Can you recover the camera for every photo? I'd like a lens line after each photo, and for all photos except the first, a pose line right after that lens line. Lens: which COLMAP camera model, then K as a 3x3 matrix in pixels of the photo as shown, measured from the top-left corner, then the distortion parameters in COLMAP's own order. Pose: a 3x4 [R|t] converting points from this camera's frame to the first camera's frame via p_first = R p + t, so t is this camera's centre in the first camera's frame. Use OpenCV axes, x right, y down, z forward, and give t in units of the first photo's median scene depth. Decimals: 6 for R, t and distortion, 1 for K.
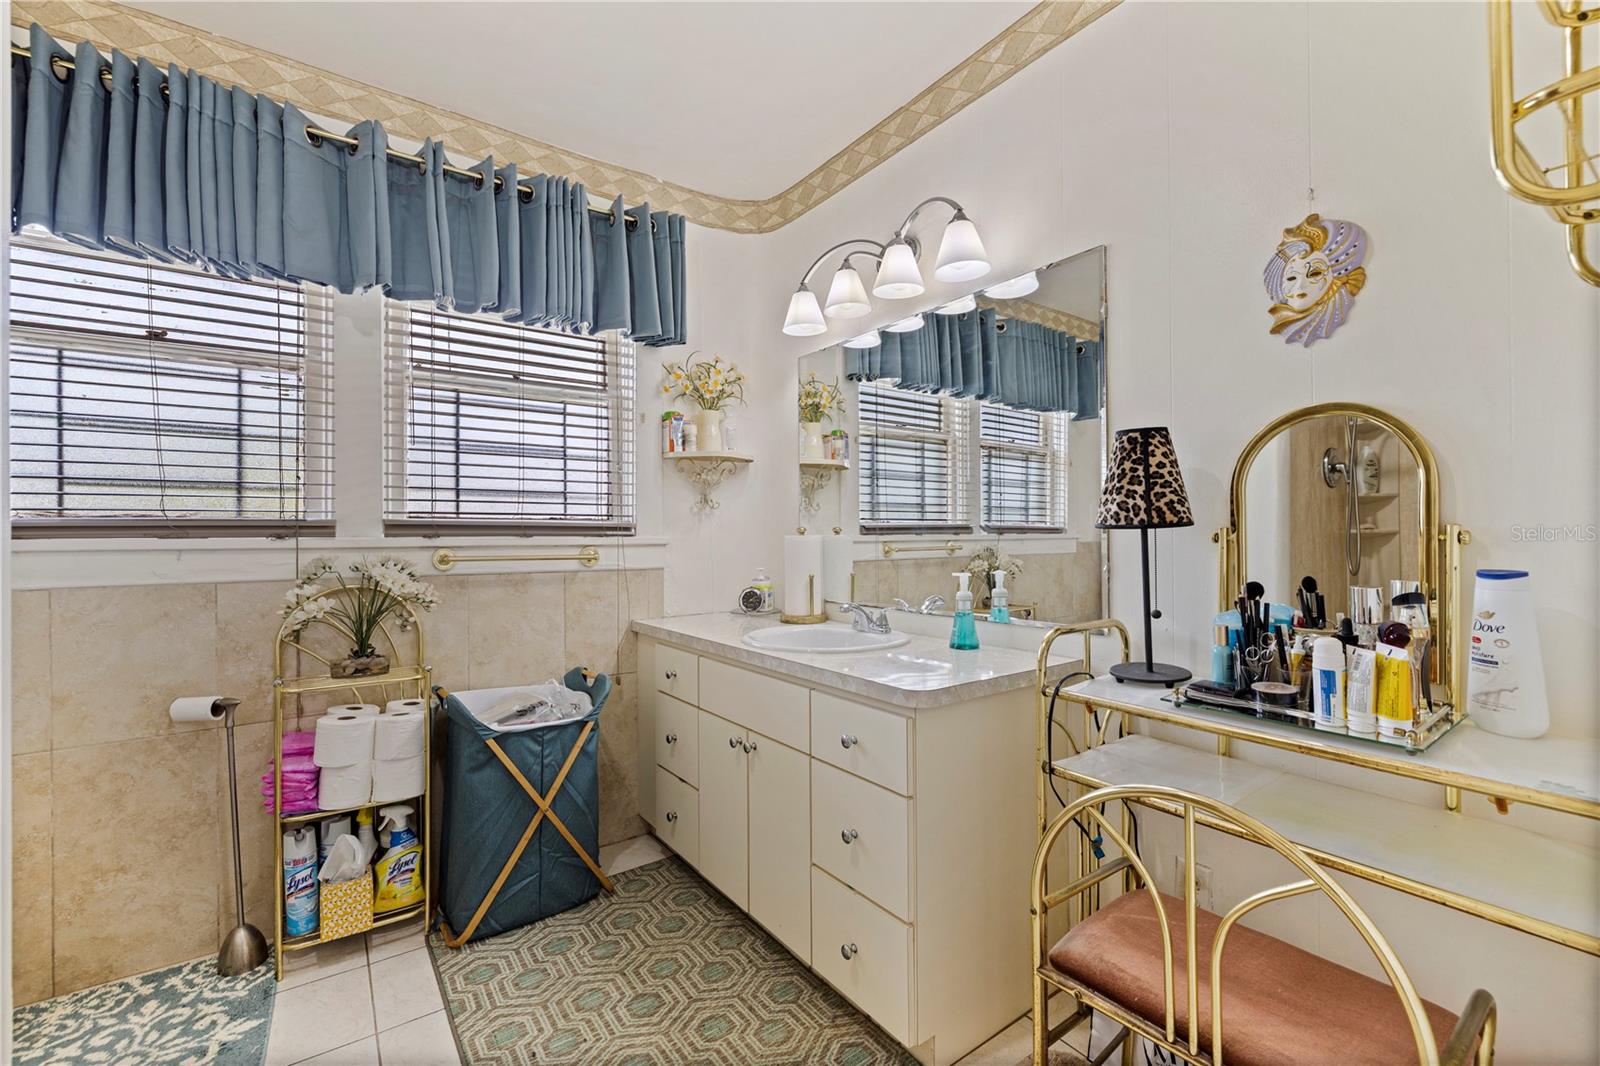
lens RADIAL K [[685.2, 0, 805.8], [0, 685.2, 536.6], [0, 0, 1]] dist [-0.000114, -0.000014]
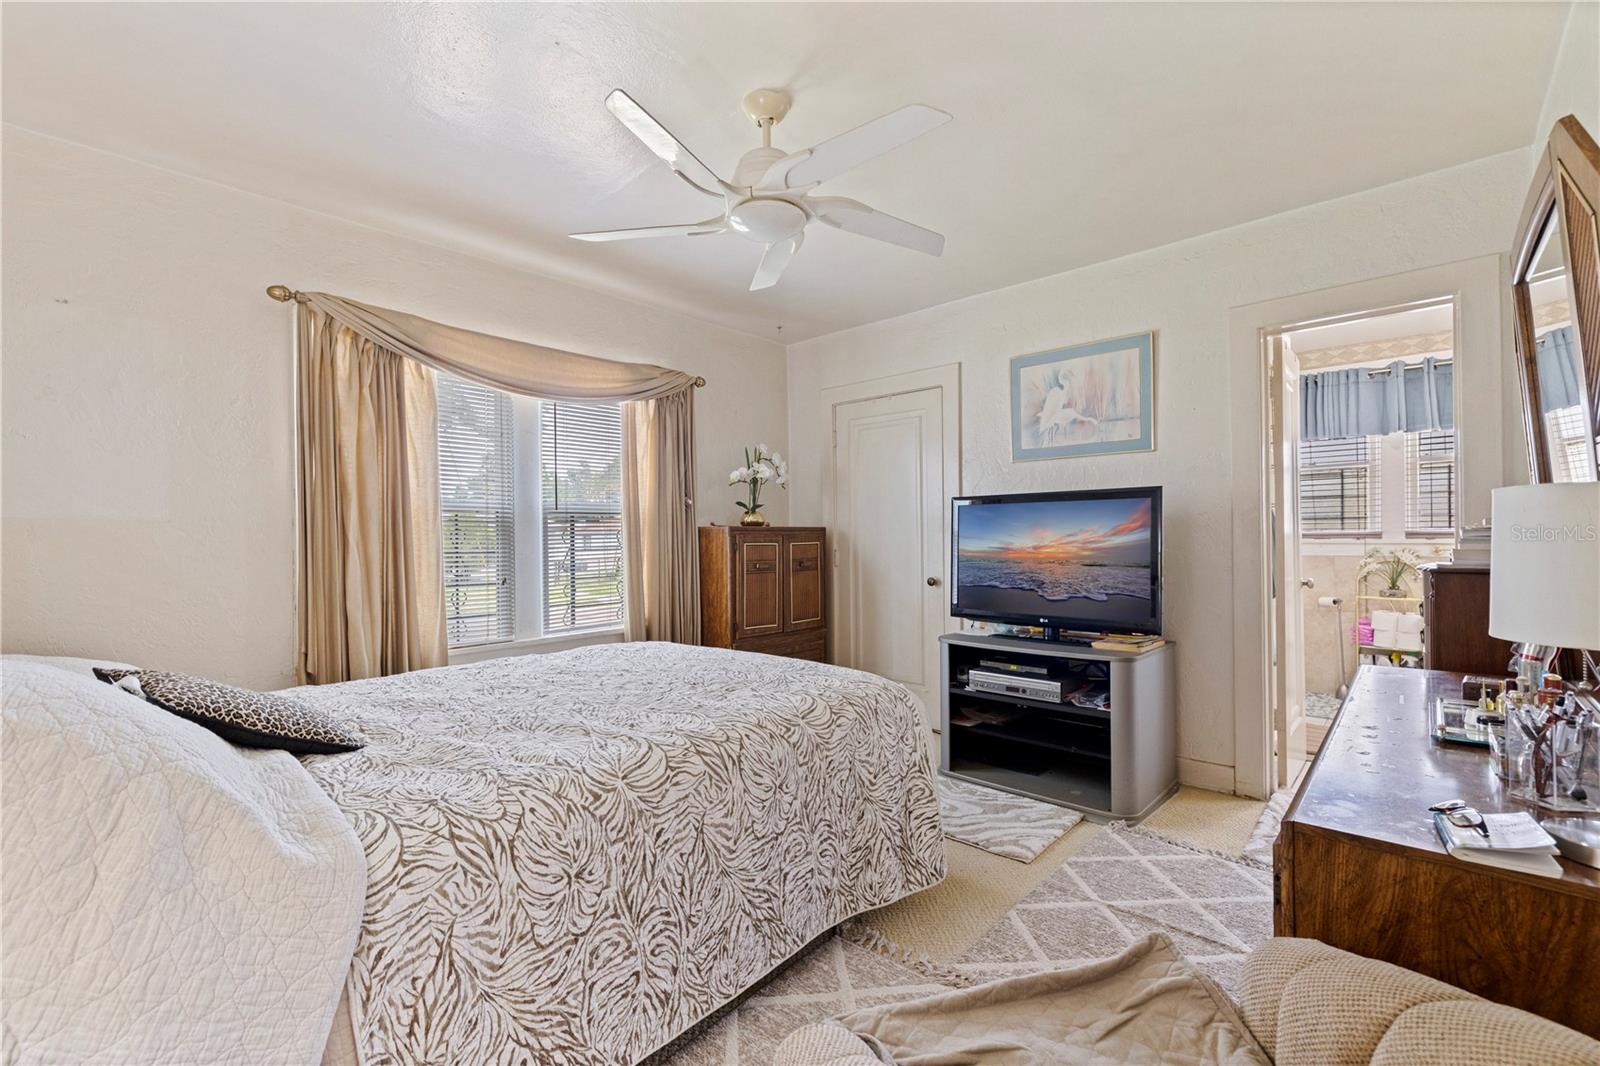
lens RADIAL K [[685.2, 0, 805.8], [0, 685.2, 536.6], [0, 0, 1]] dist [-0.000114, -0.000014]
pose [[0.218013, 0.000596, -0.975946, 1.226129], [0.008024, 0.999965, 0.002403, -0.029256], [0.975913, -0.008355, 0.218001, -1.503449]]
